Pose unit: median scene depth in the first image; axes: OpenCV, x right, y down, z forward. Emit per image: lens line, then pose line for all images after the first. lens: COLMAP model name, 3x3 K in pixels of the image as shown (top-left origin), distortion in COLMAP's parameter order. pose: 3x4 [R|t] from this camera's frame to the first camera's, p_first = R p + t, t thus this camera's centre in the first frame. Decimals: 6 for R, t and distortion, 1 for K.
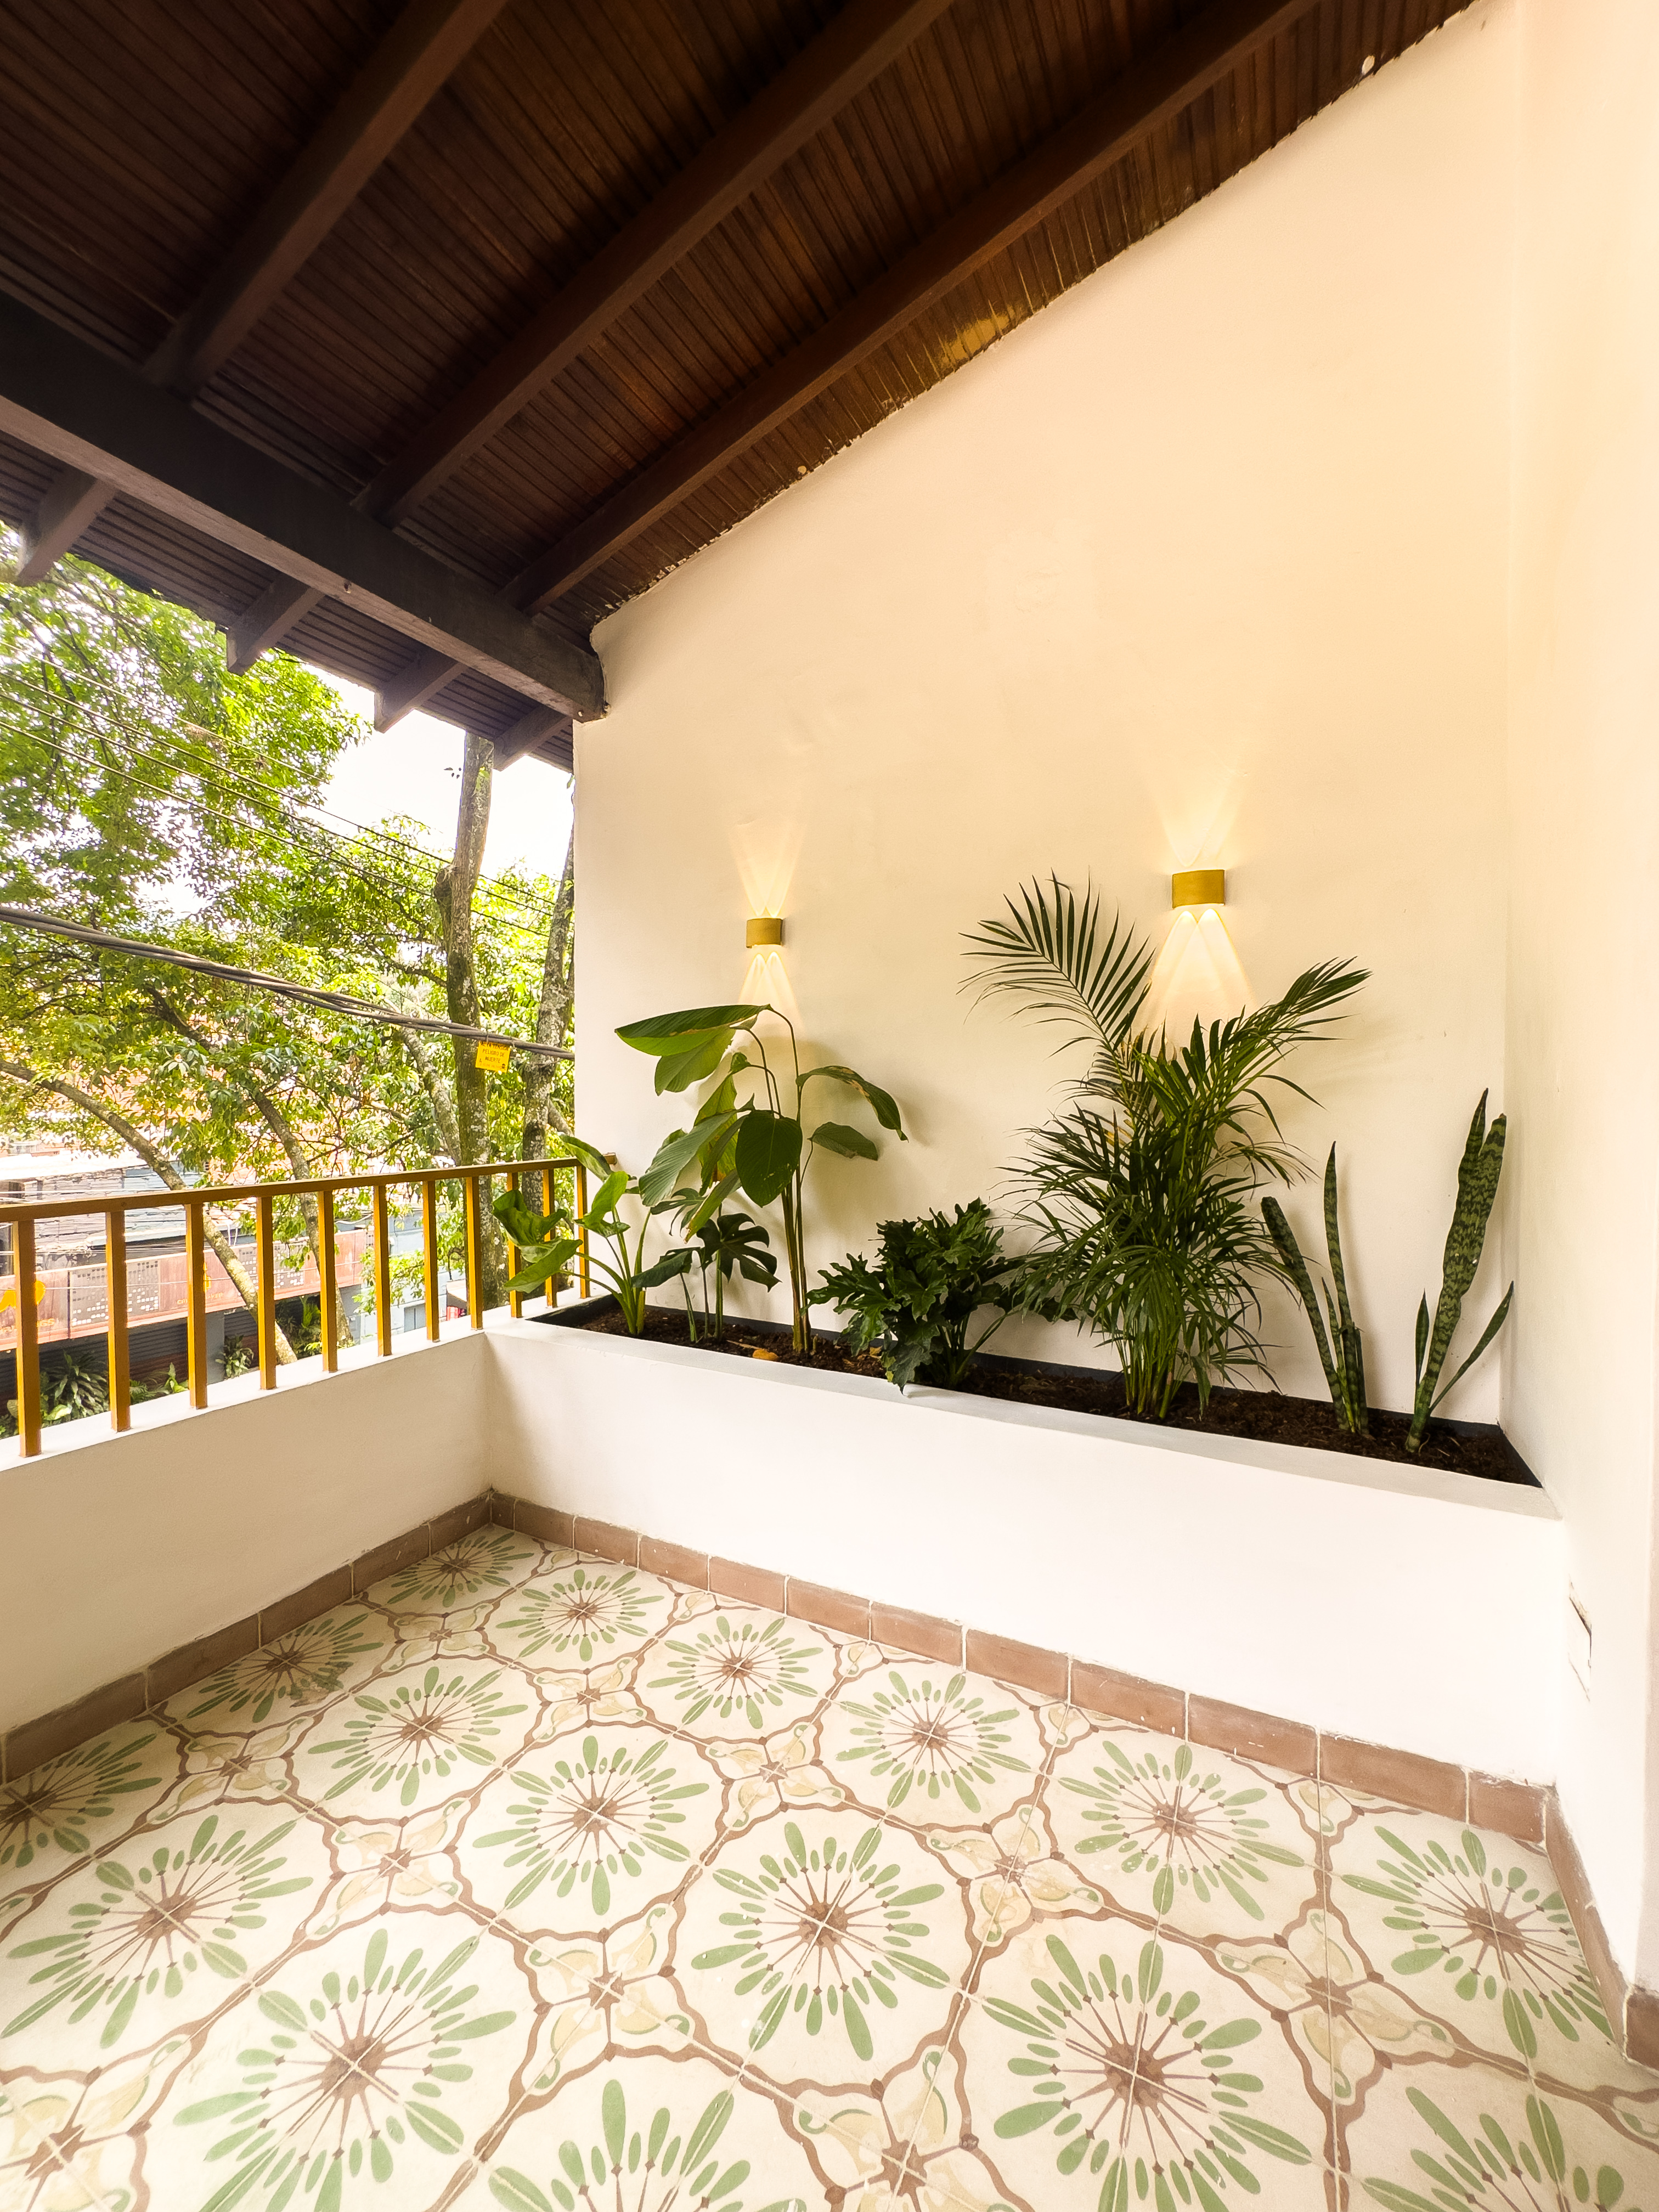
lens RADIAL K [[886.1, 0, 835.1], [0, 886.1, 1103.8], [0, 0, 1]] dist [-0.000345, 0.000038]
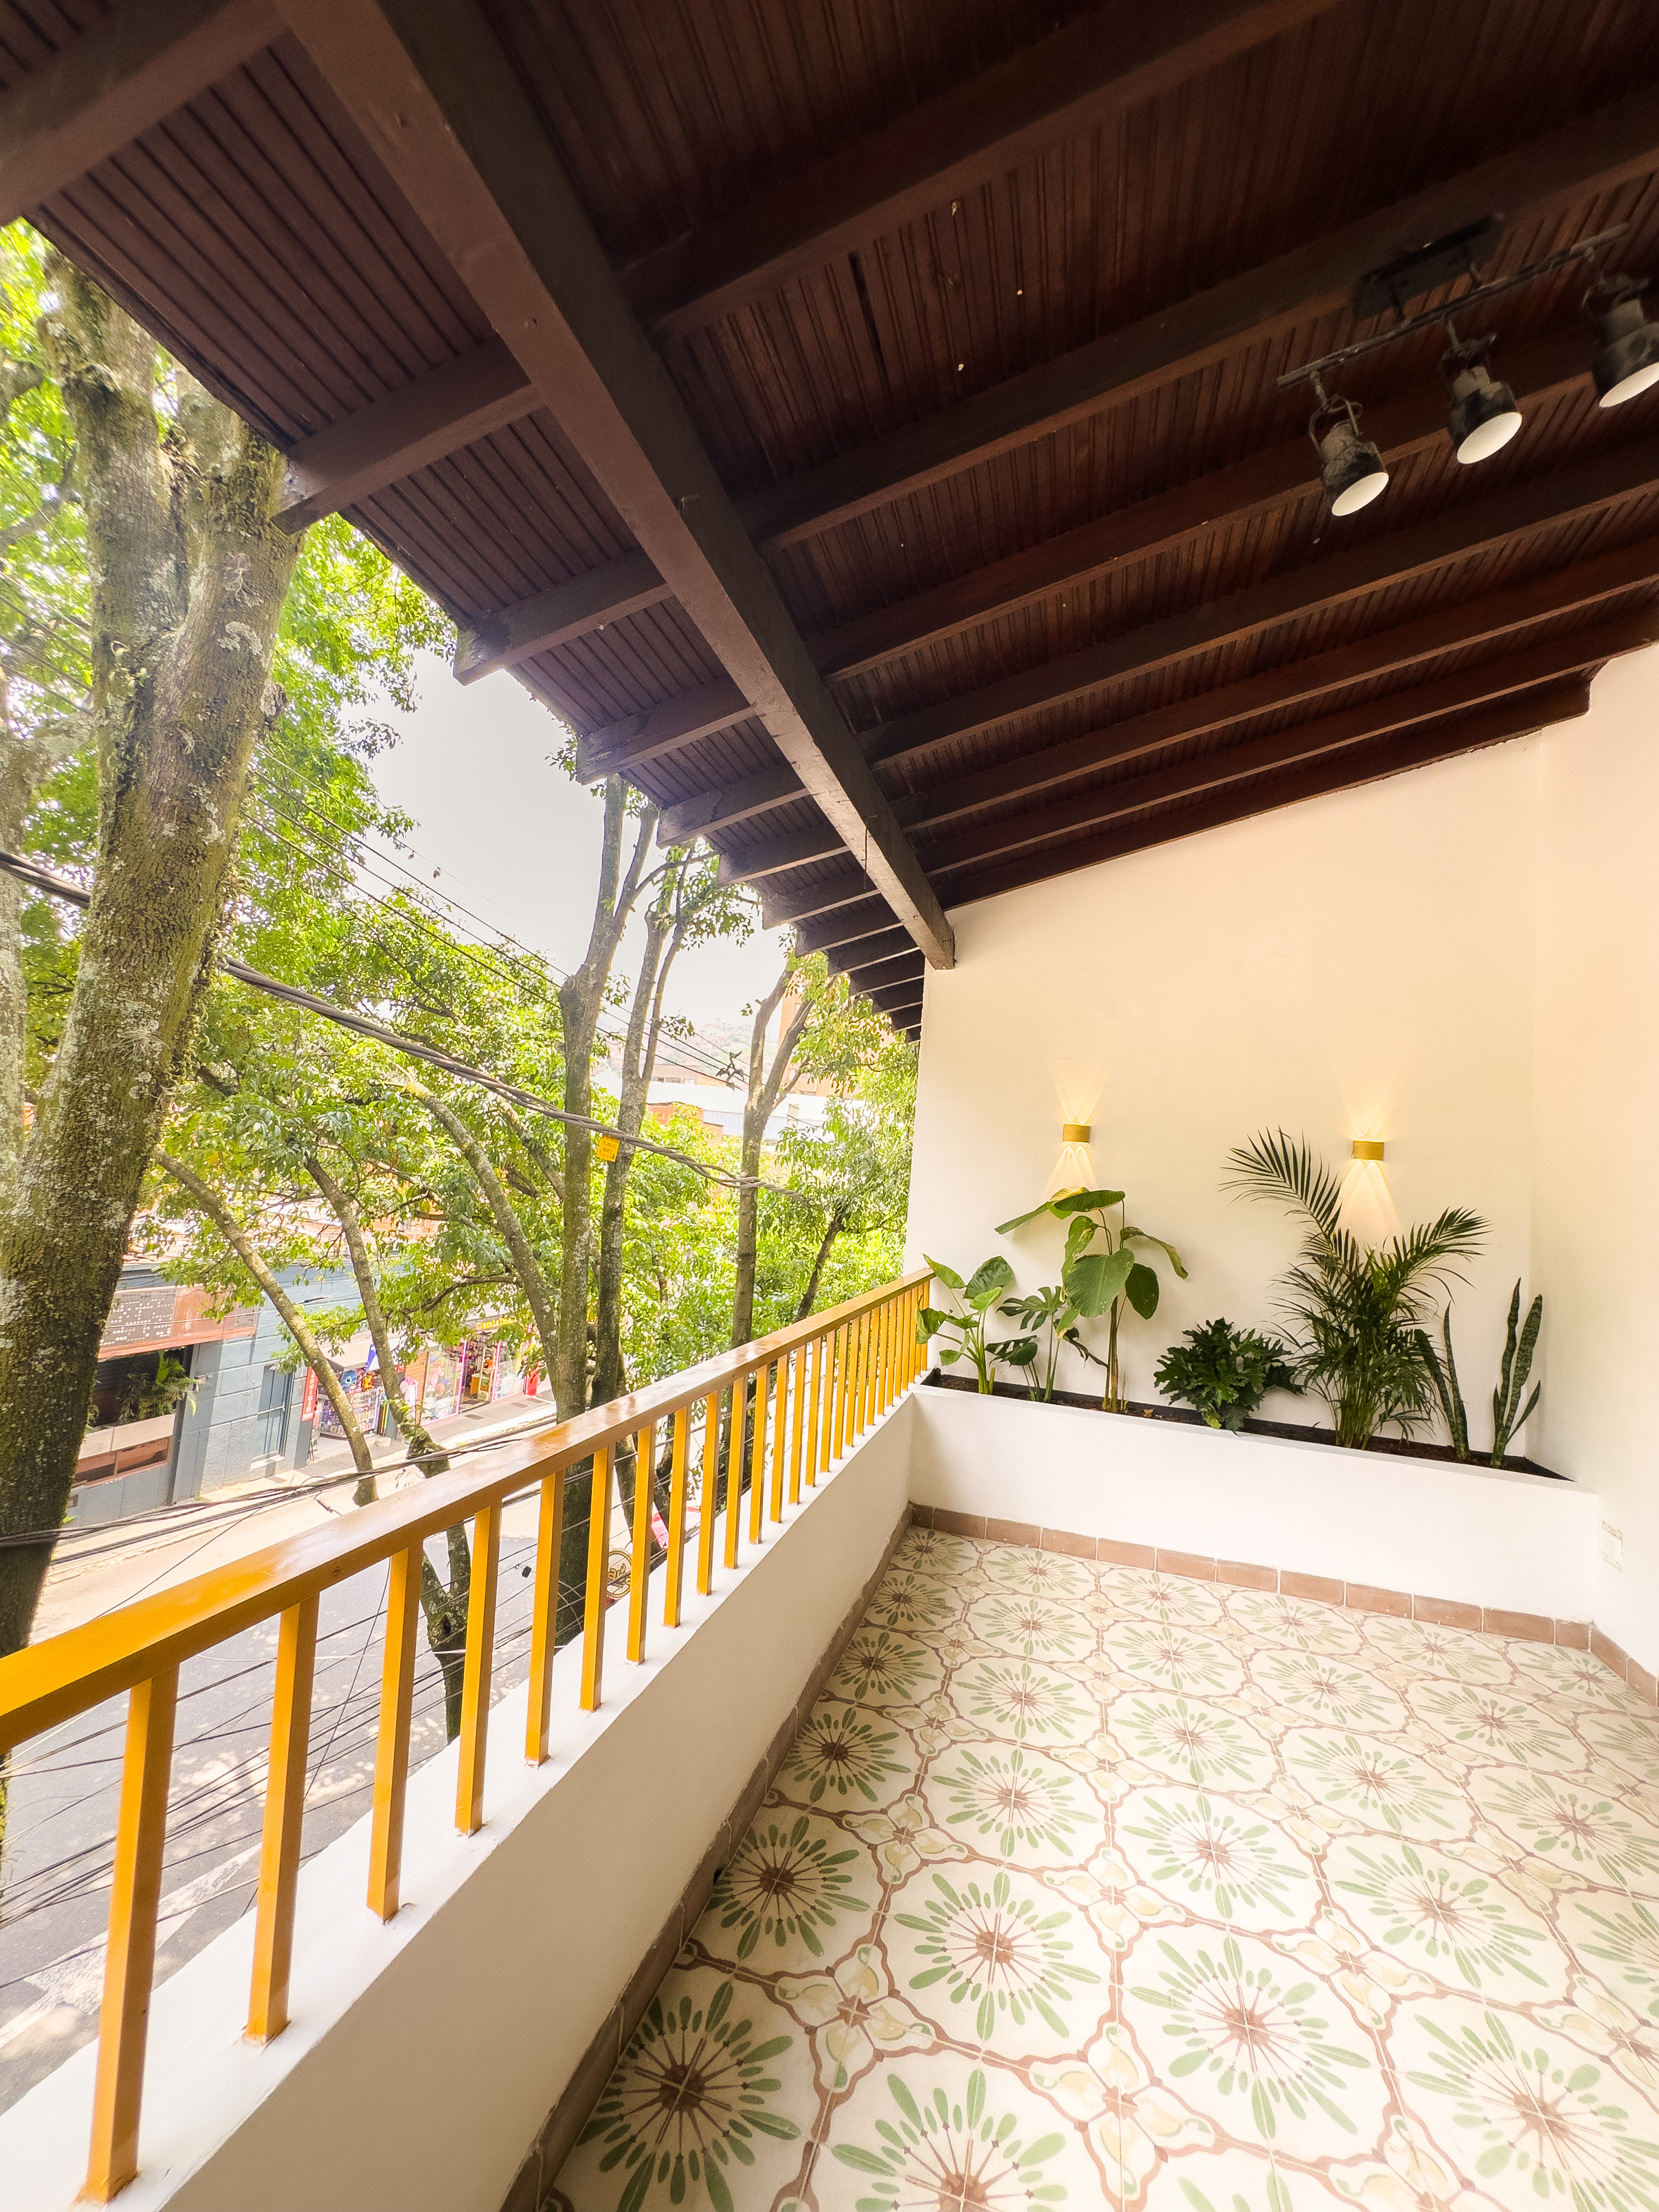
lens RADIAL K [[885.0, 0, 829.5], [0, 885.0, 1106.0], [0, 0, 1]] dist [-0.002733, 0.000704]
pose [[0.976624, 0.090869, 0.194803, -1.133286], [-0.075790, 0.993619, -0.083527, -0.112752], [-0.201150, 0.066810, 0.977279, -0.595817]]
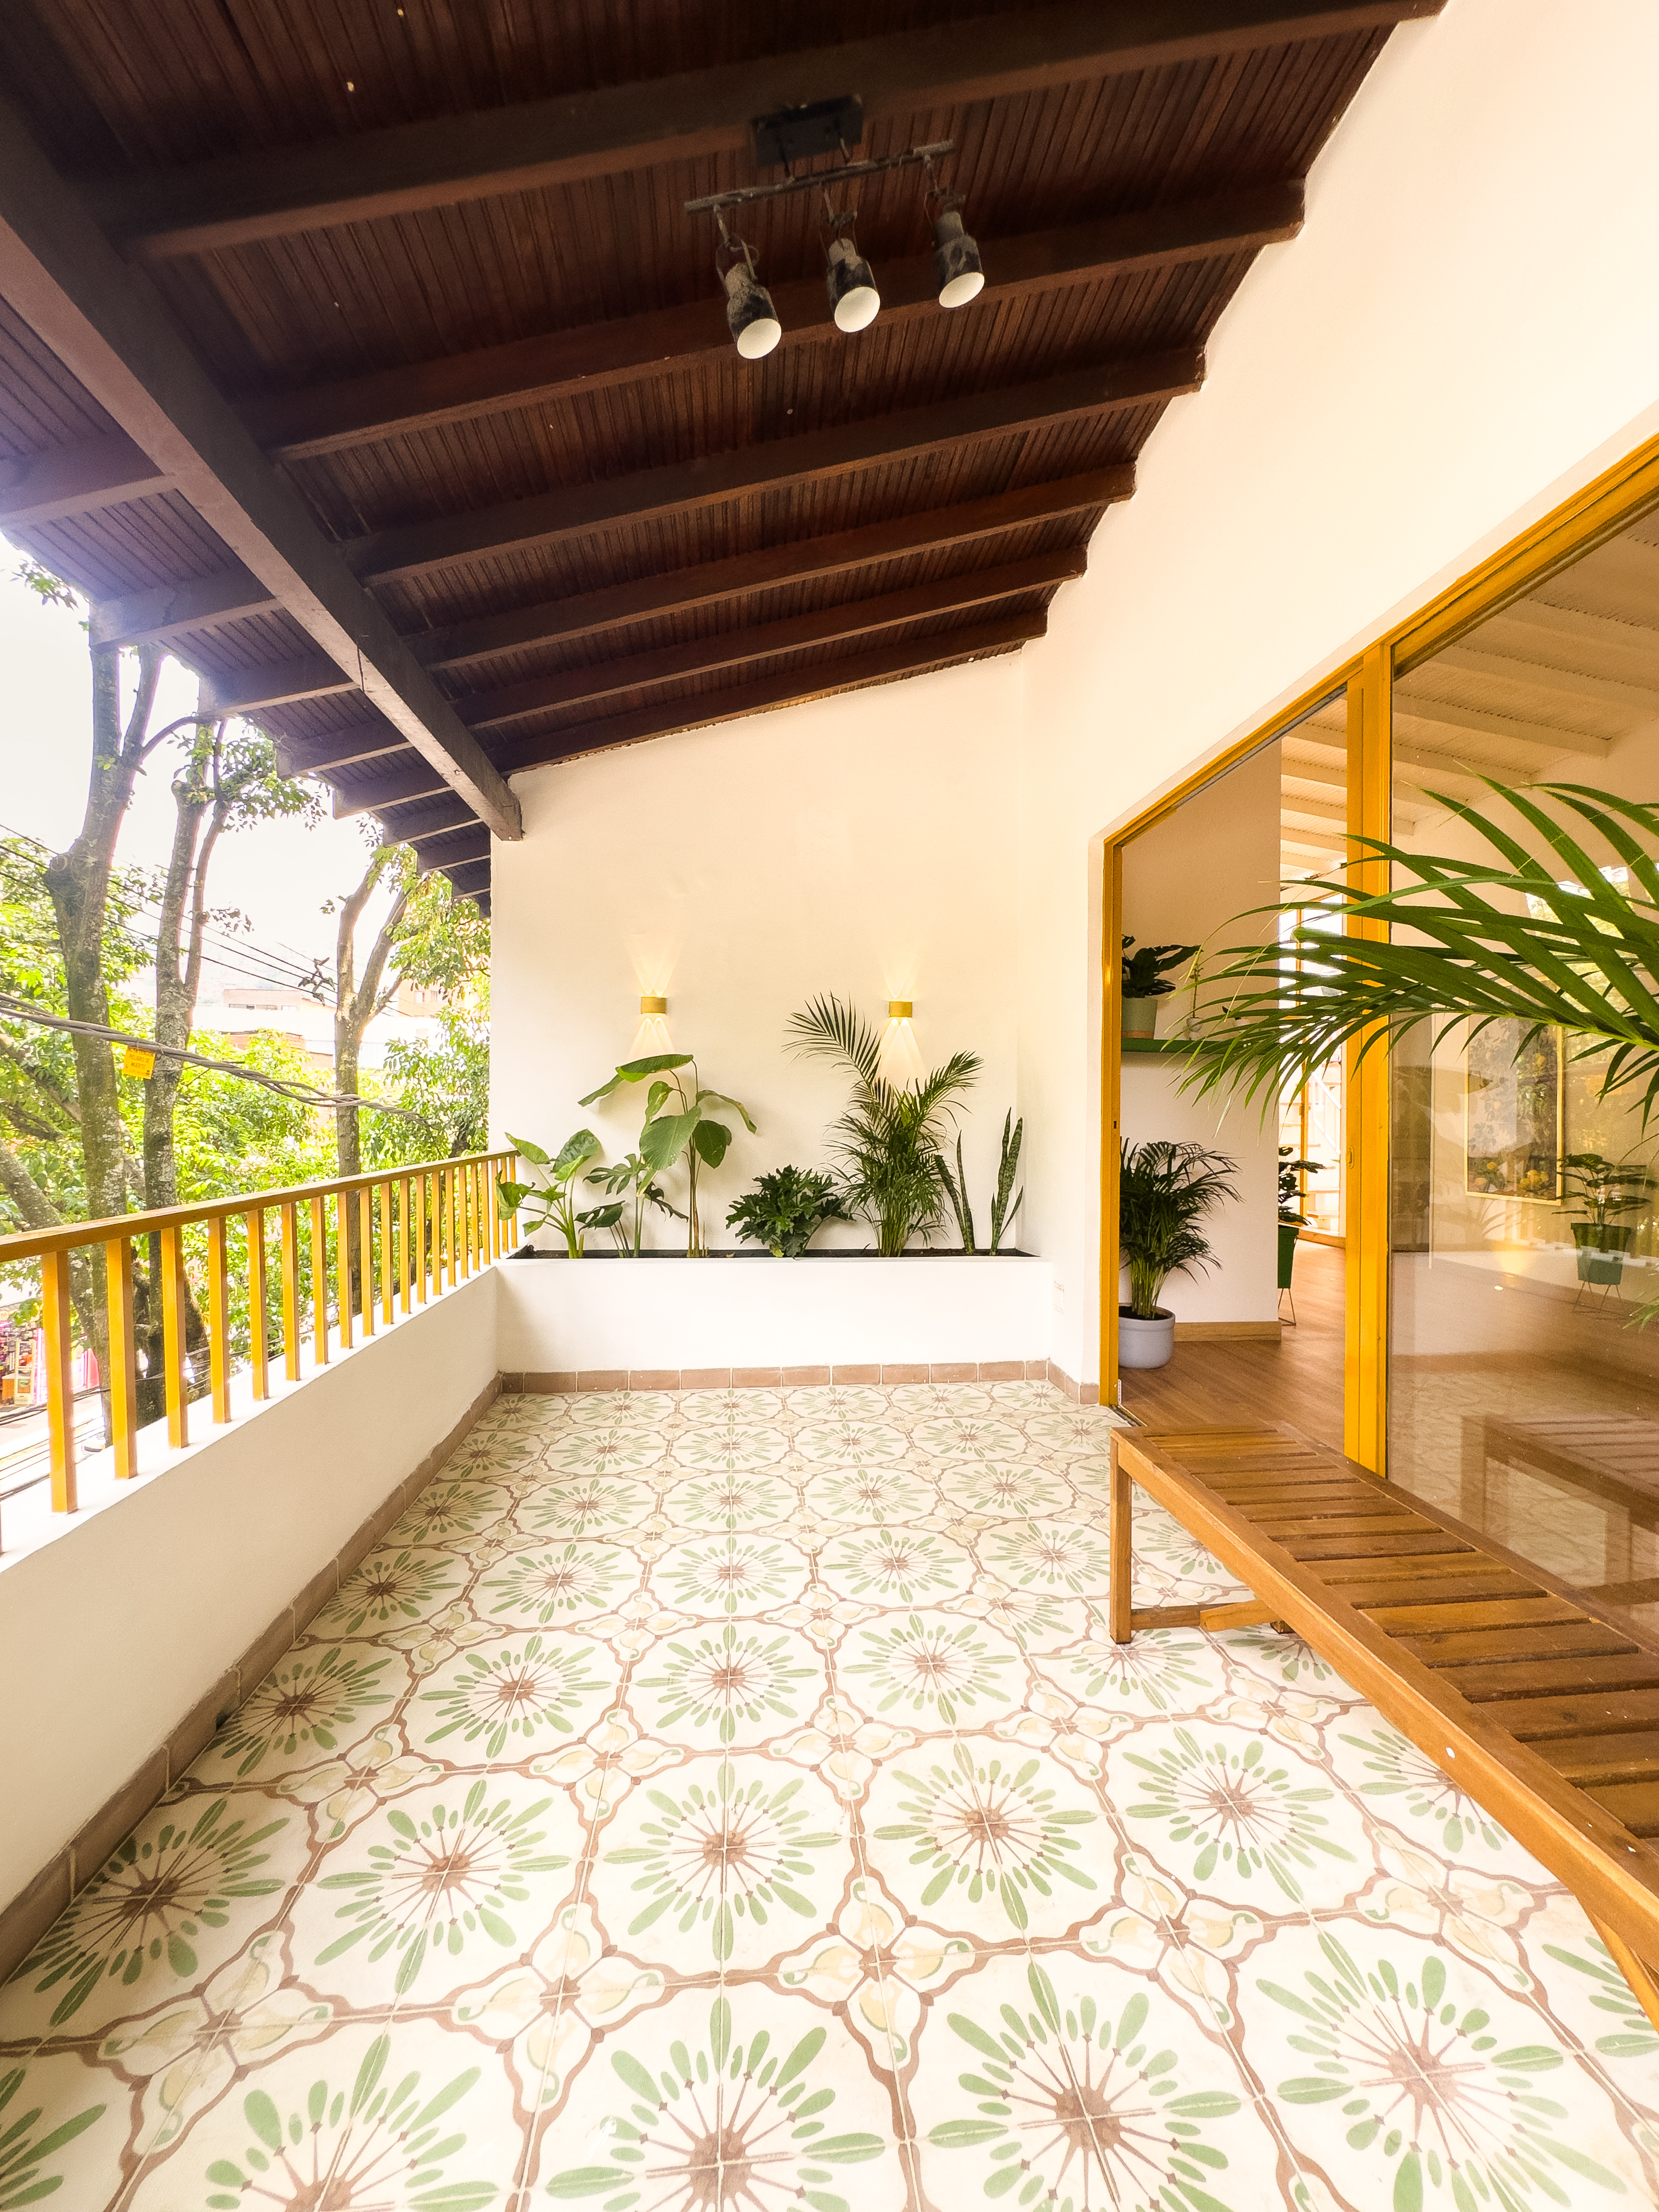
lens RADIAL K [[885.0, 0, 829.5], [0, 885.0, 1106.0], [0, 0, 1]] dist [-0.002733, 0.000704]
pose [[0.834547, 0.006864, 0.550893, -0.977244], [-0.002404, 0.999958, -0.008817, 0.001563], [-0.550931, 0.006034, 0.834529, -0.712341]]
